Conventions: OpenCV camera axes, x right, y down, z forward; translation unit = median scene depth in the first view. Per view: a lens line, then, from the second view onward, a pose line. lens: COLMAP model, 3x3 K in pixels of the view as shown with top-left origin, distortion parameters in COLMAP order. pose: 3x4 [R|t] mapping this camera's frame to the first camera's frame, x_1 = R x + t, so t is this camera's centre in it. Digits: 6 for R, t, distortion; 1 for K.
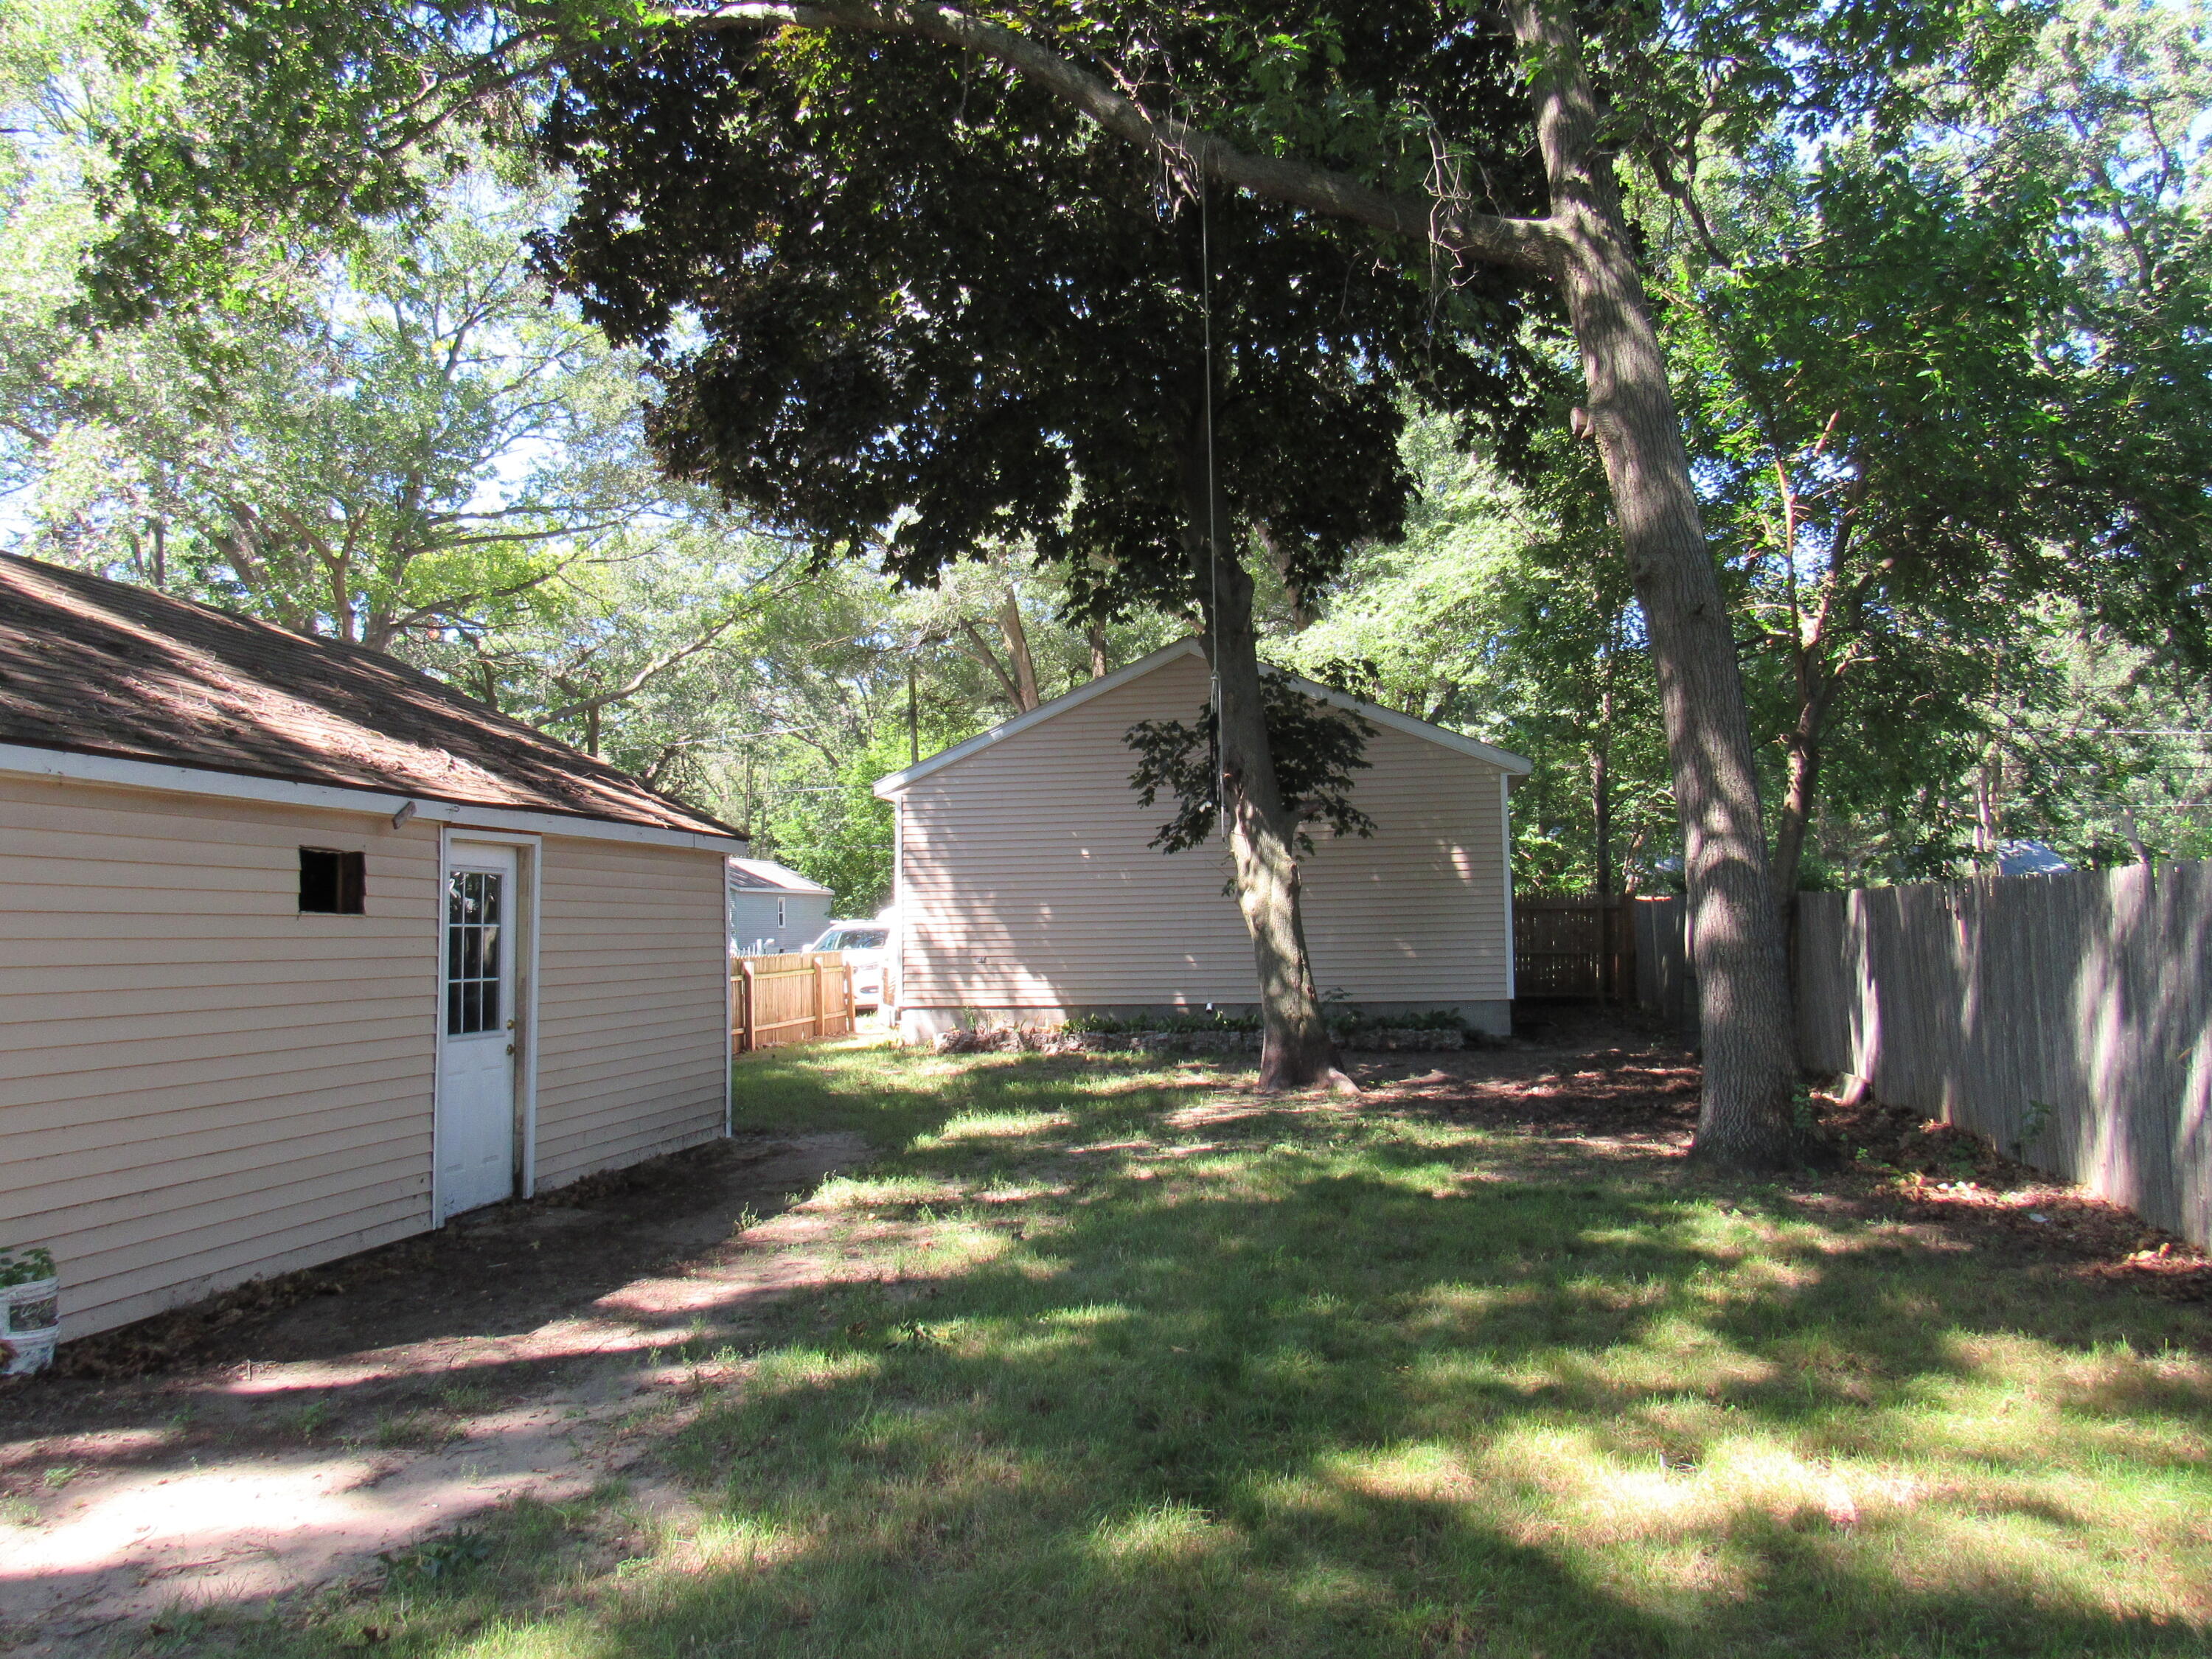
lens RADIAL K [[1589.9, 0, 1038.8], [0, 1589.9, 815.8], [0, 0, 1]] dist [-0.073382, 0.039398]
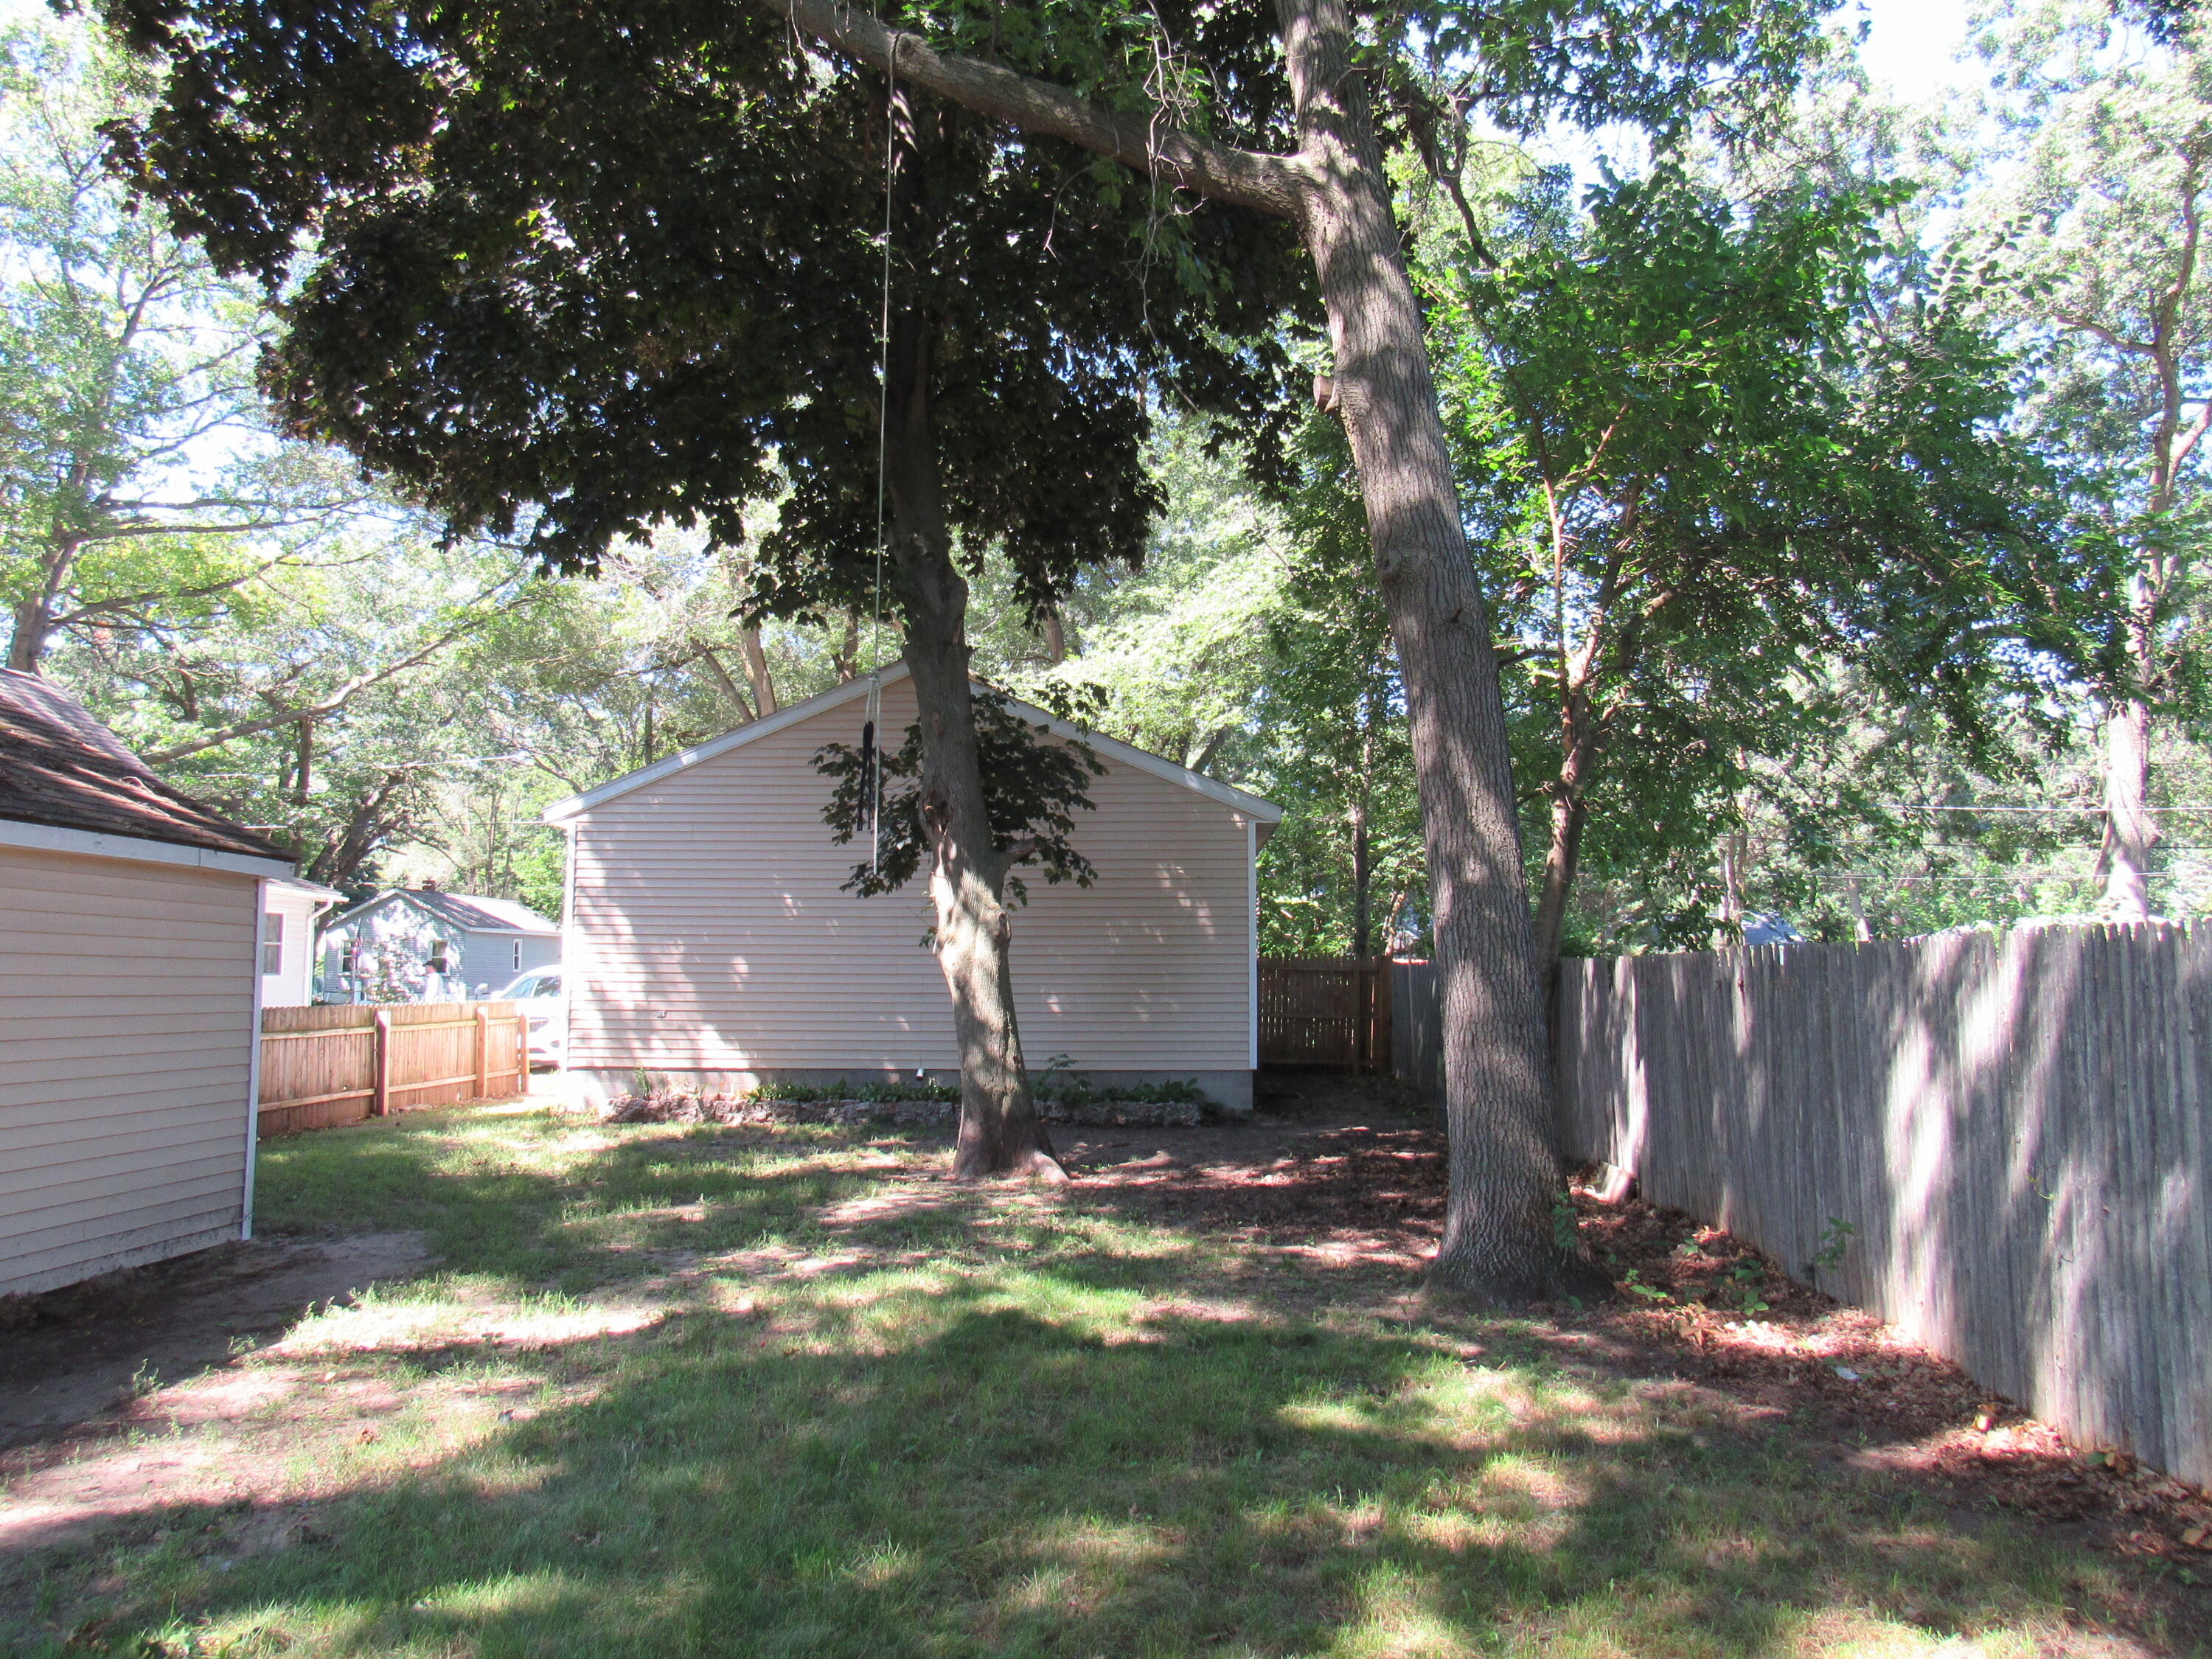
lens RADIAL K [[1548.4, 0, 1044.4], [0, 1548.4, 810.9], [0, 0, 1]] dist [-0.094938, 0.077211]
pose [[0.991024, 0.034009, 0.129288, 0.069932], [-0.029064, 0.998779, -0.039941, 0.007427], [-0.130489, 0.035825, 0.990802, 0.152995]]
